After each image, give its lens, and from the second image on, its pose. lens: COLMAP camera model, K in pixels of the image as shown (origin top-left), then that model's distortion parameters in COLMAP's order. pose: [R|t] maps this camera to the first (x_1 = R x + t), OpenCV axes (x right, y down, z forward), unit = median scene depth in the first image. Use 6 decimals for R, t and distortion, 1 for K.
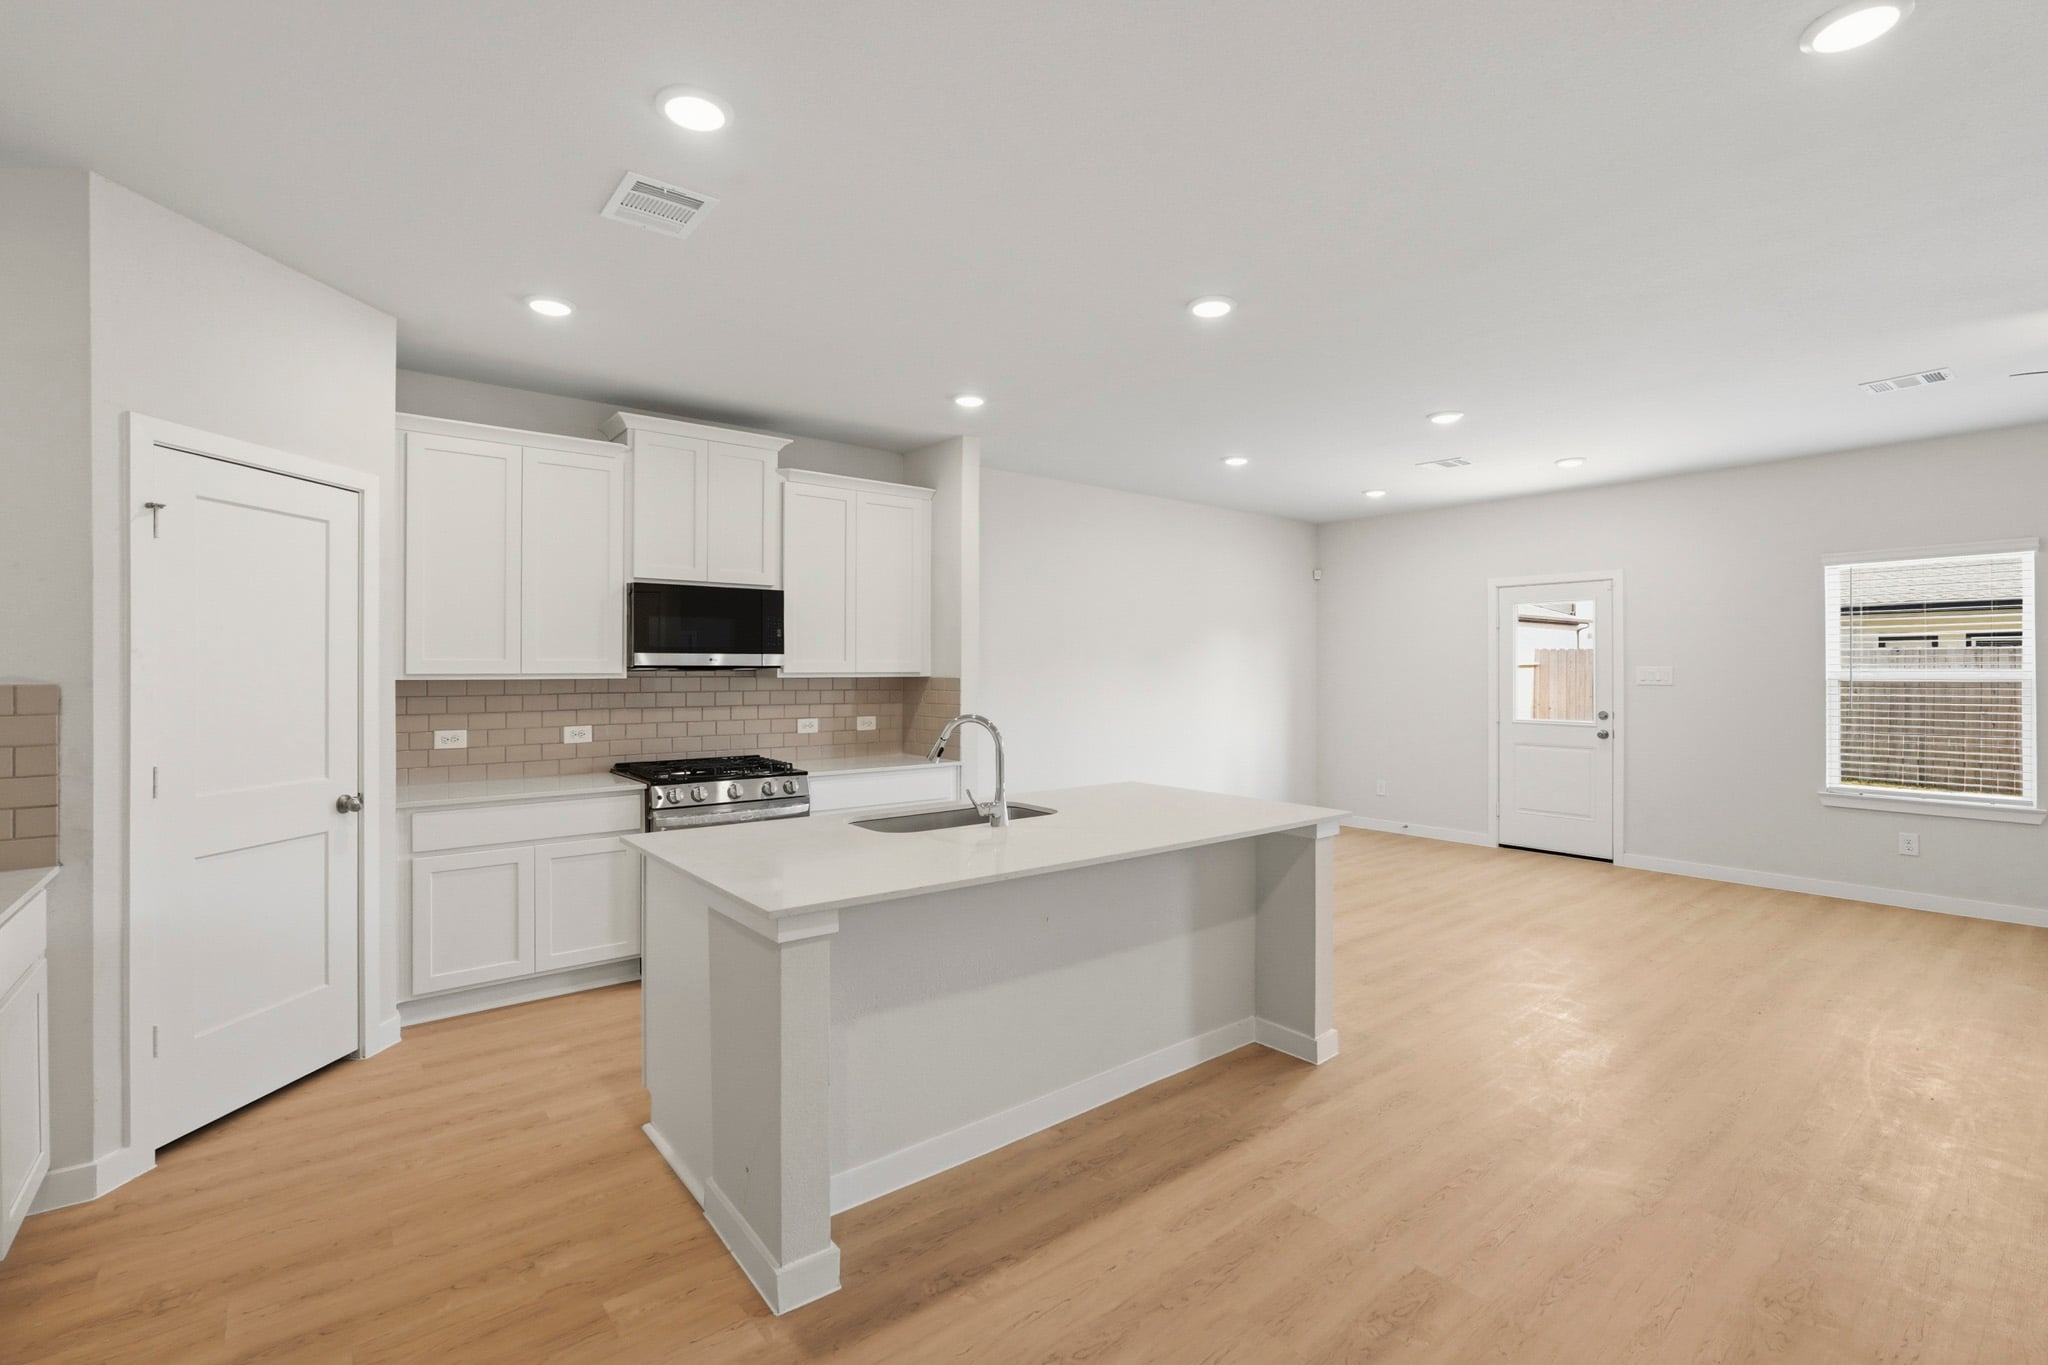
lens RADIAL K [[917.6, 0, 1027.4], [0, 917.6, 669.3], [0, 0, 1]] dist [-0.005740, 0.001078]
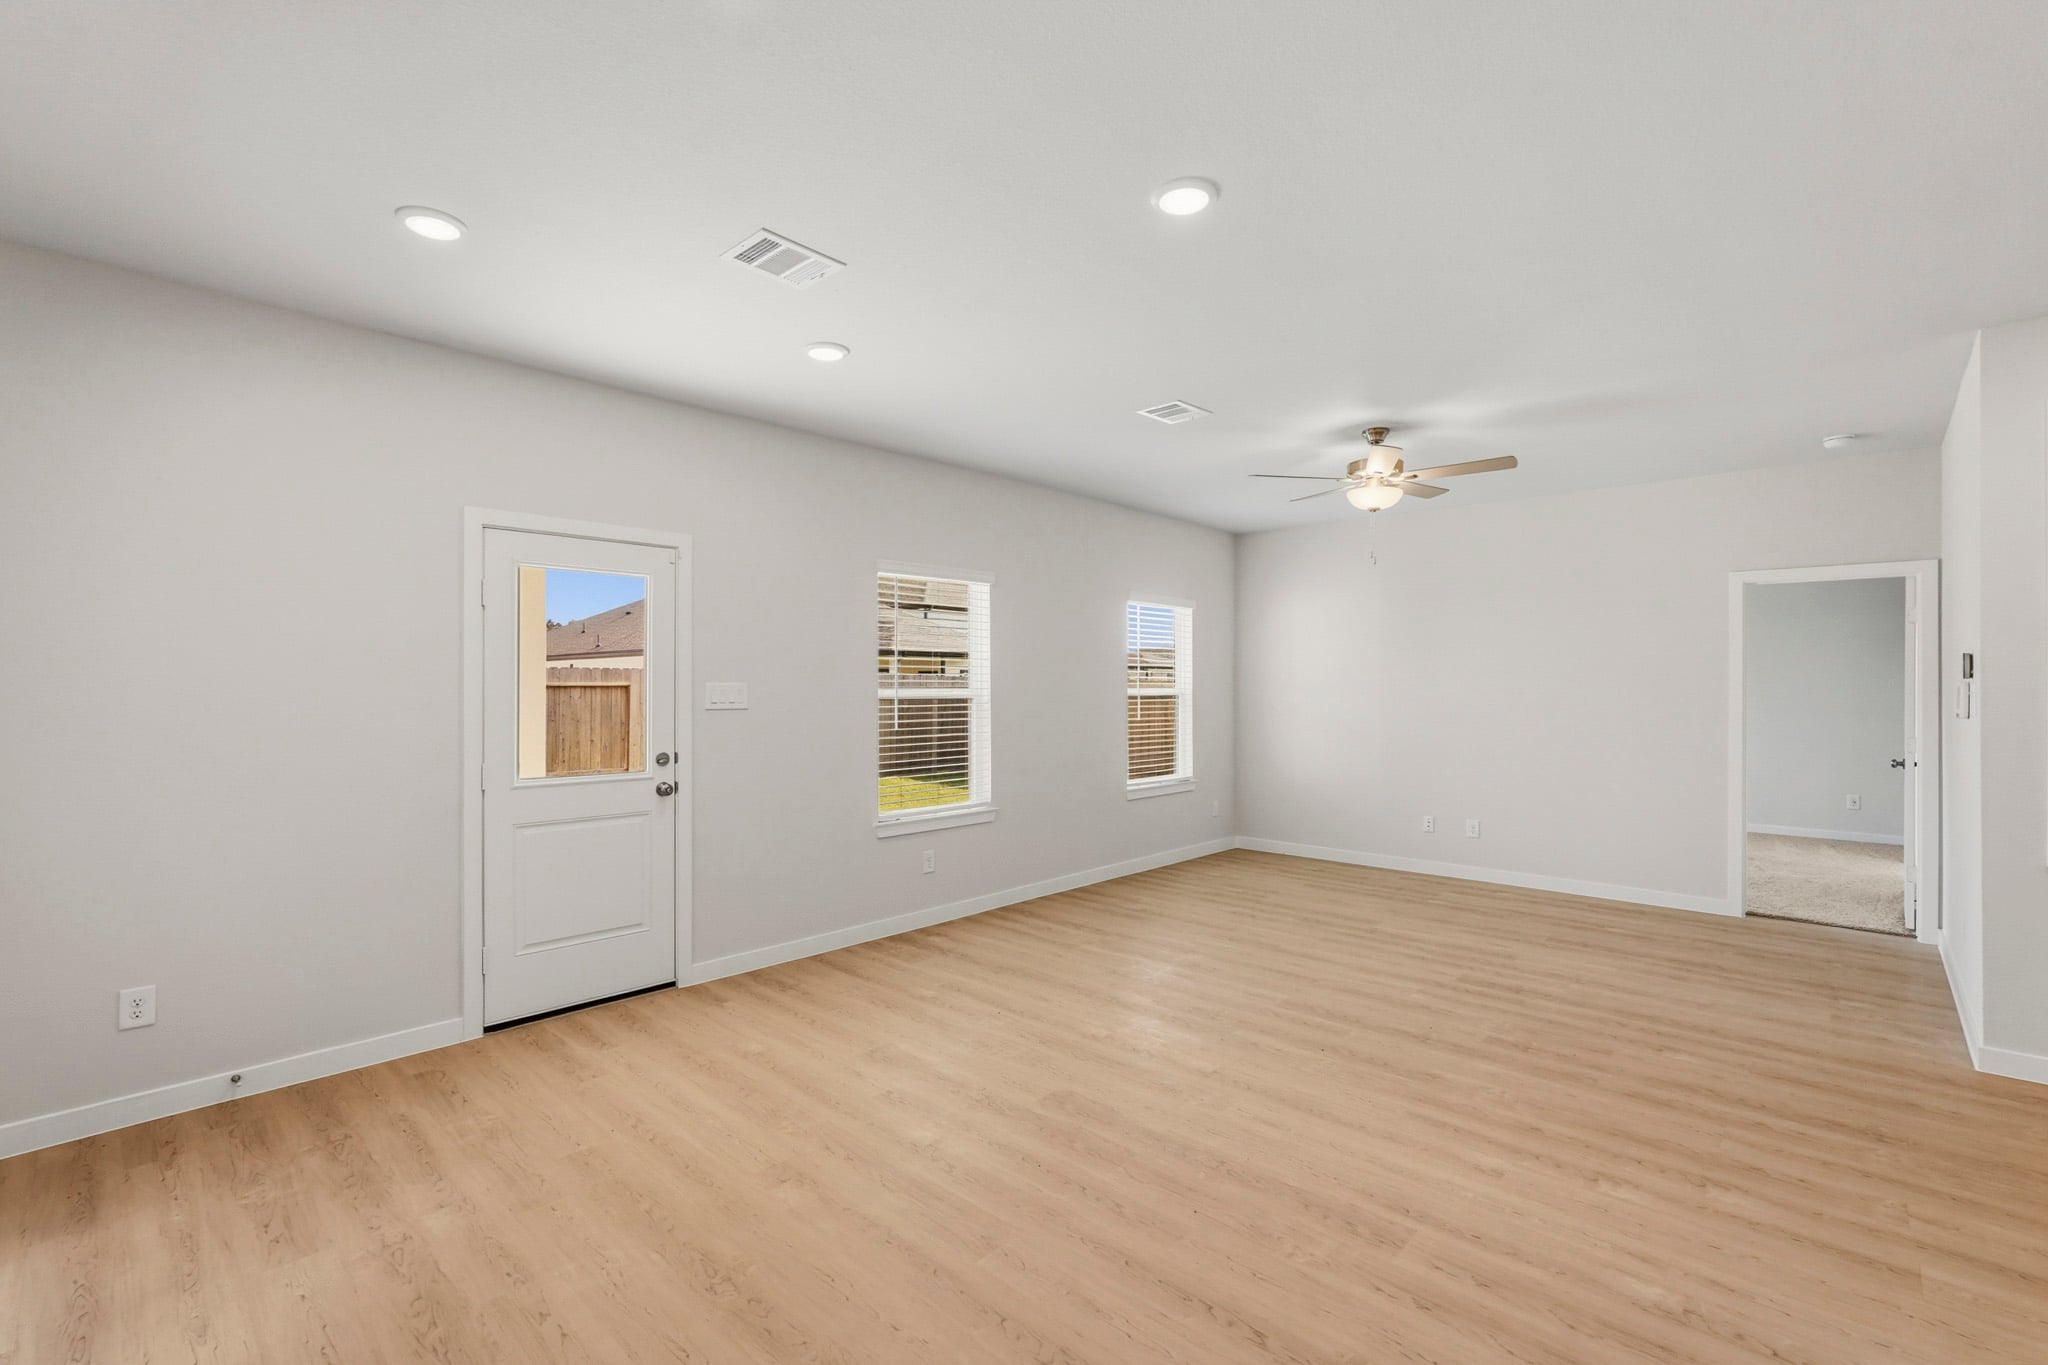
lens RADIAL K [[897.8, 0, 1021.0], [0, 897.8, 688.1], [0, 0, 1]] dist [-0.004488, 0.000911]
pose [[-0.130157, -0.000140, 0.991493, -0.032527], [-0.001014, 0.999999, 0.000008, 0.001666], [-0.991493, -0.001004, -0.130157, 1.285048]]
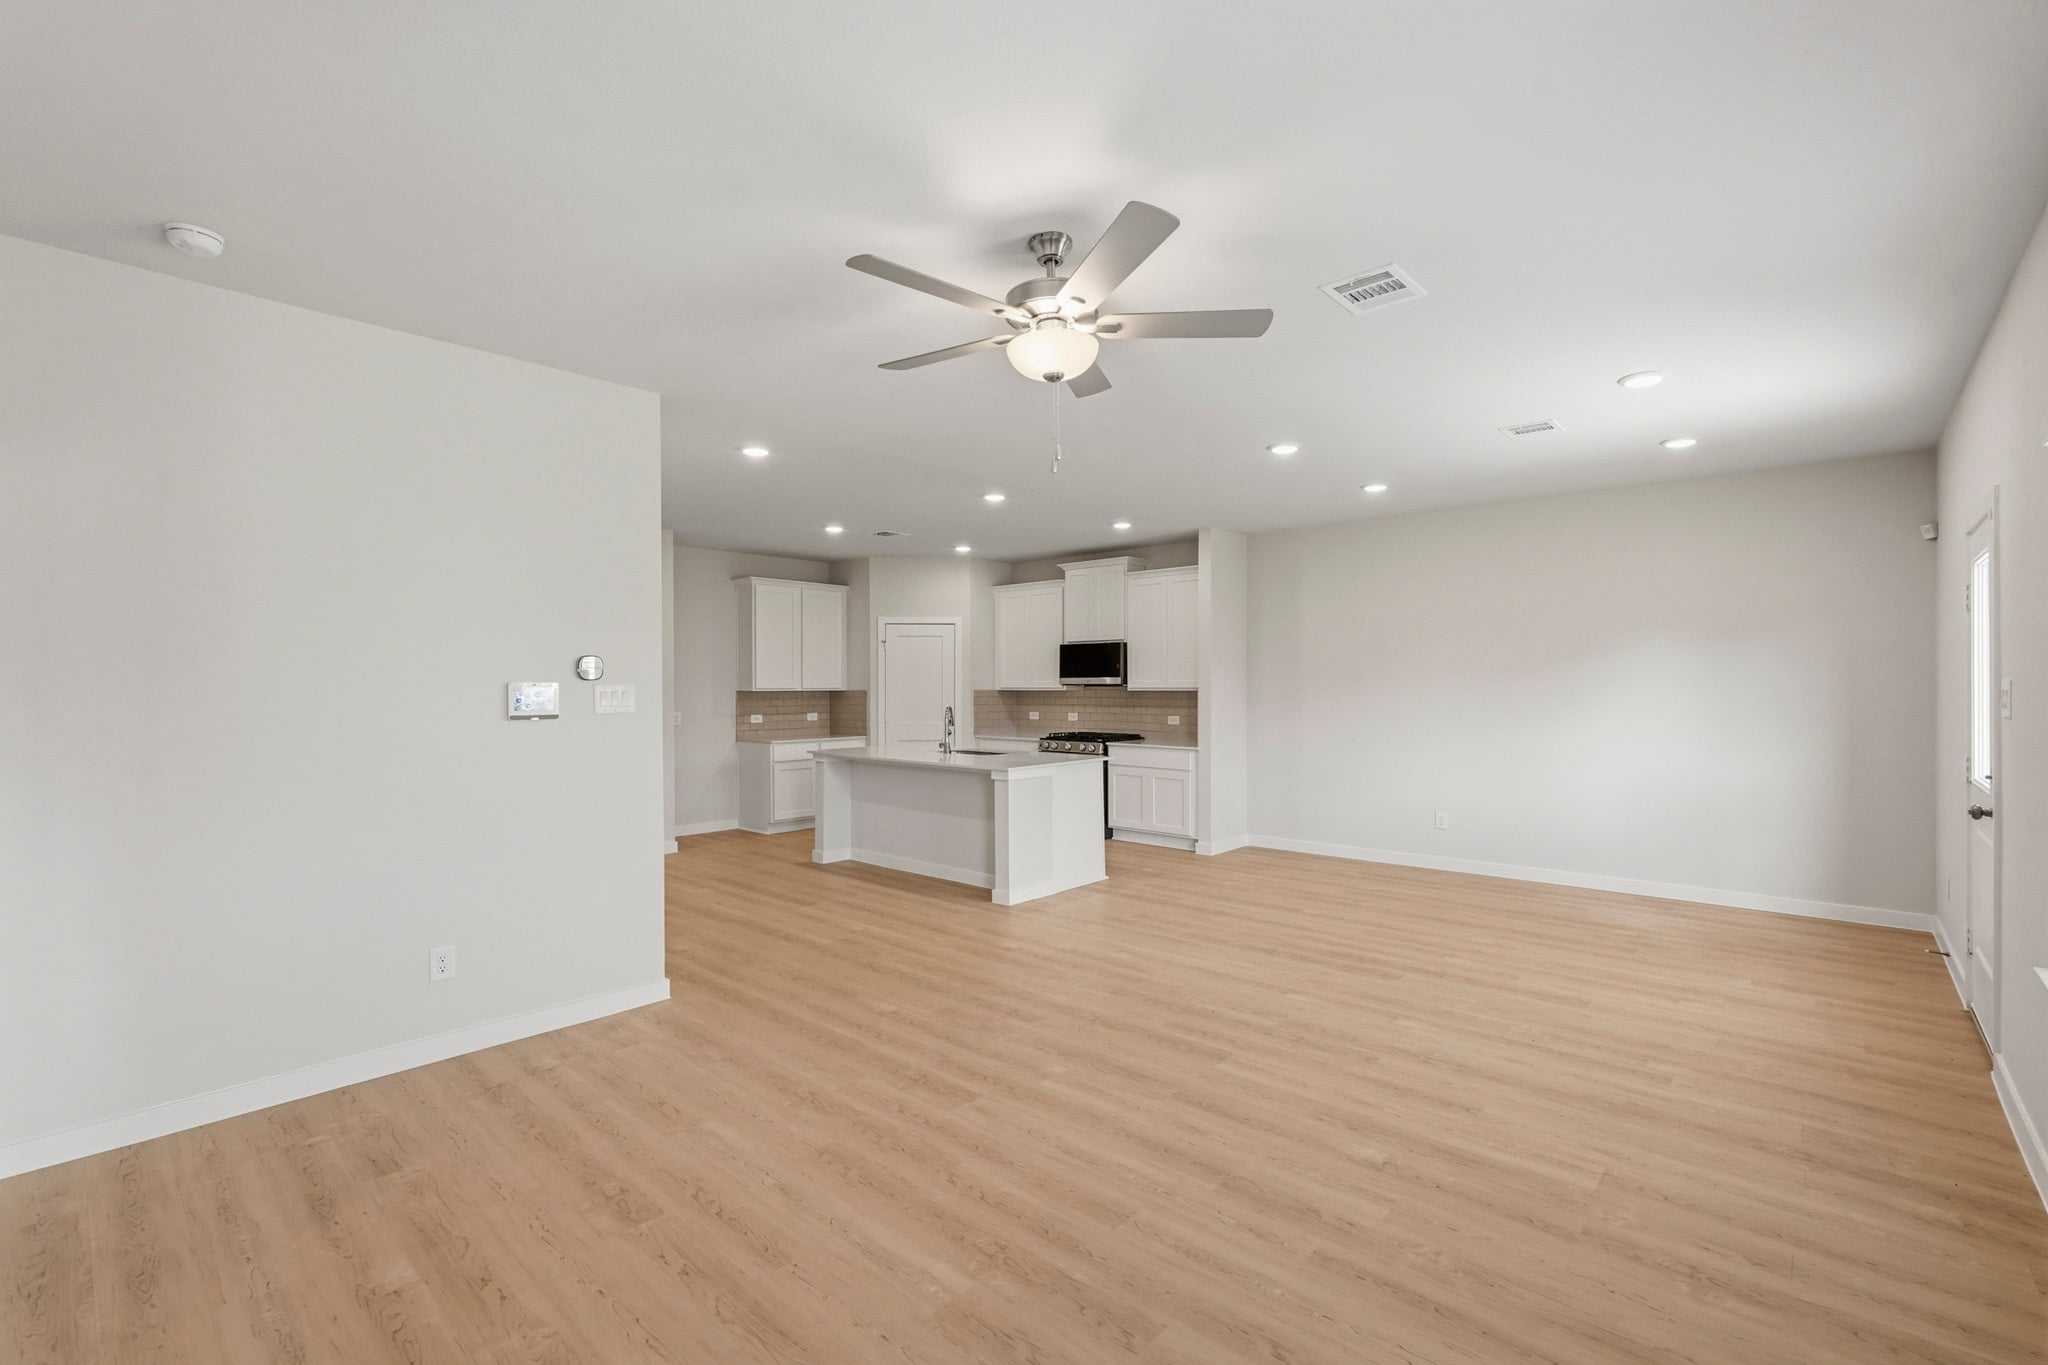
lens RADIAL K [[897.8, 0, 1021.0], [0, 897.8, 688.1], [0, 0, 1]] dist [-0.004488, 0.000911]
pose [[0.146570, 0.001935, -0.989198, 1.599404], [0.002267, 0.999995, 0.002292, 0.000050], [0.989198, -0.002579, 0.146565, 0.606040]]
